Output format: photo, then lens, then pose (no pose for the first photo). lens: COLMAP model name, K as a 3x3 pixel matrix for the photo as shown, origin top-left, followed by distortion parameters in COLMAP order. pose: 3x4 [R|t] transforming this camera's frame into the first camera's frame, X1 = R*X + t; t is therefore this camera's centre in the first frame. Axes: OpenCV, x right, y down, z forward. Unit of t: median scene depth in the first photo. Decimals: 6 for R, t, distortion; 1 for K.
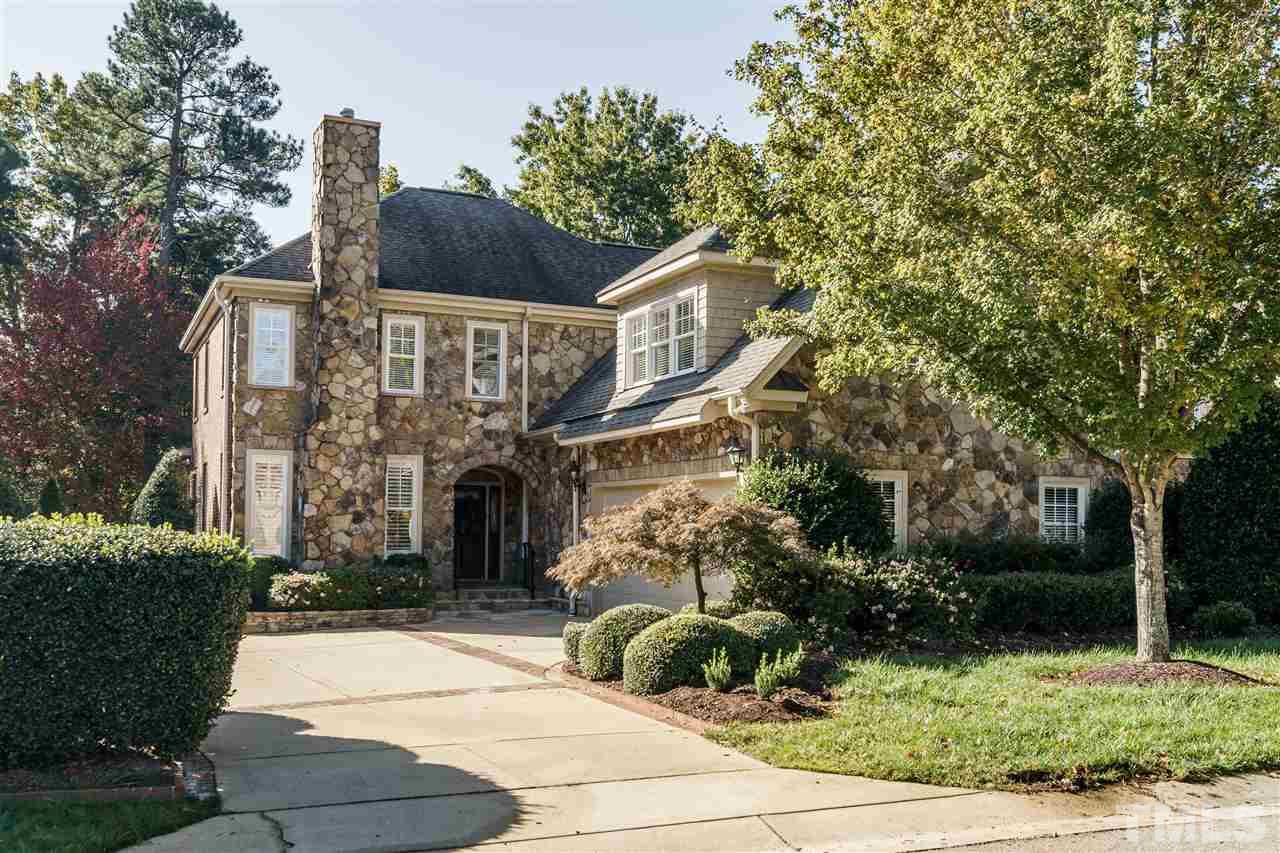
lens RADIAL K [[1230.9, 0, 639.8], [0, 1230.9, 427.9], [0, 0, 1]] dist [0.001929, 0.000000]
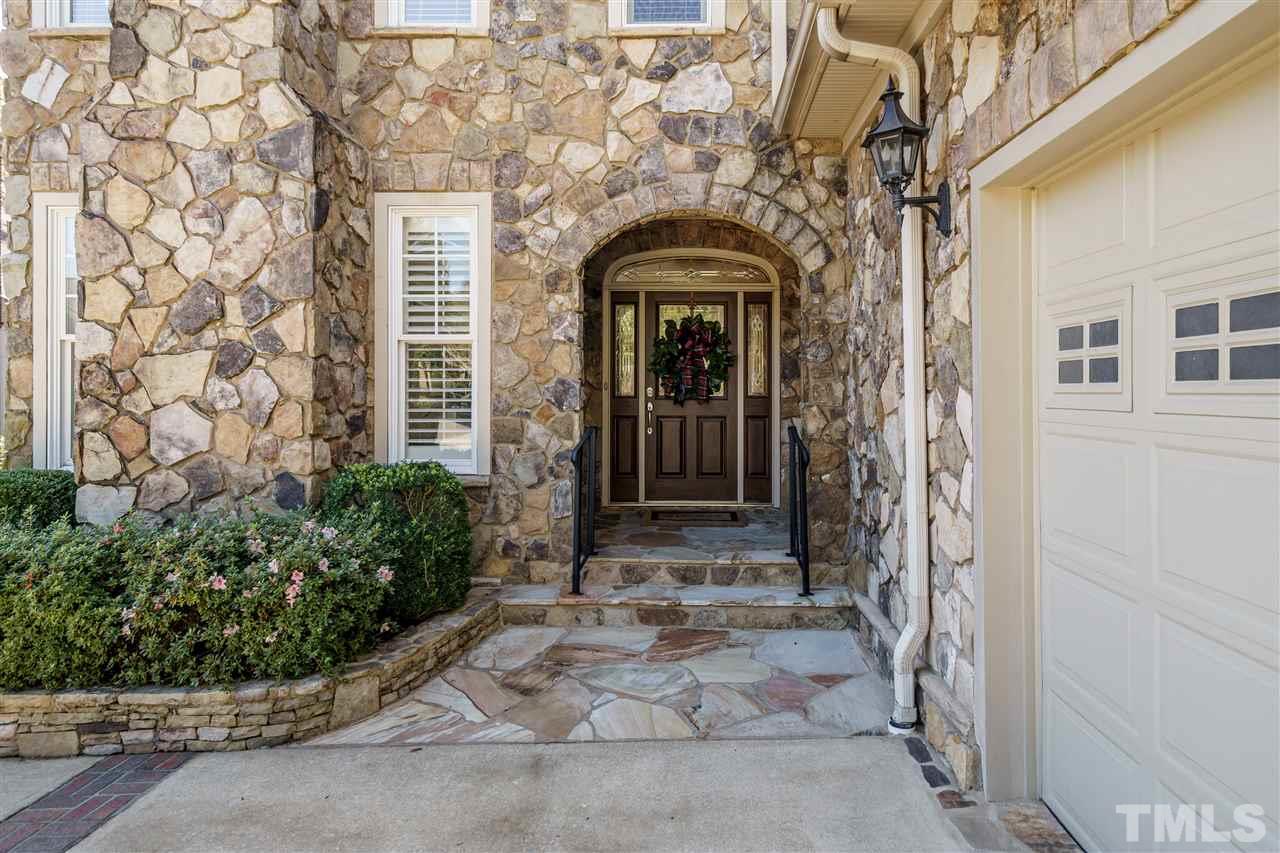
lens RADIAL K [[826.3, 0, 651.5], [0, 826.3, 385.4], [0, 0, 1]] dist [-0.000717, 0.000276]
pose [[0.900113, -0.011505, -0.435504, -0.026970], [0.044852, 0.996787, 0.066367, 0.068894], [0.433341, -0.079271, 0.897737, 0.832757]]
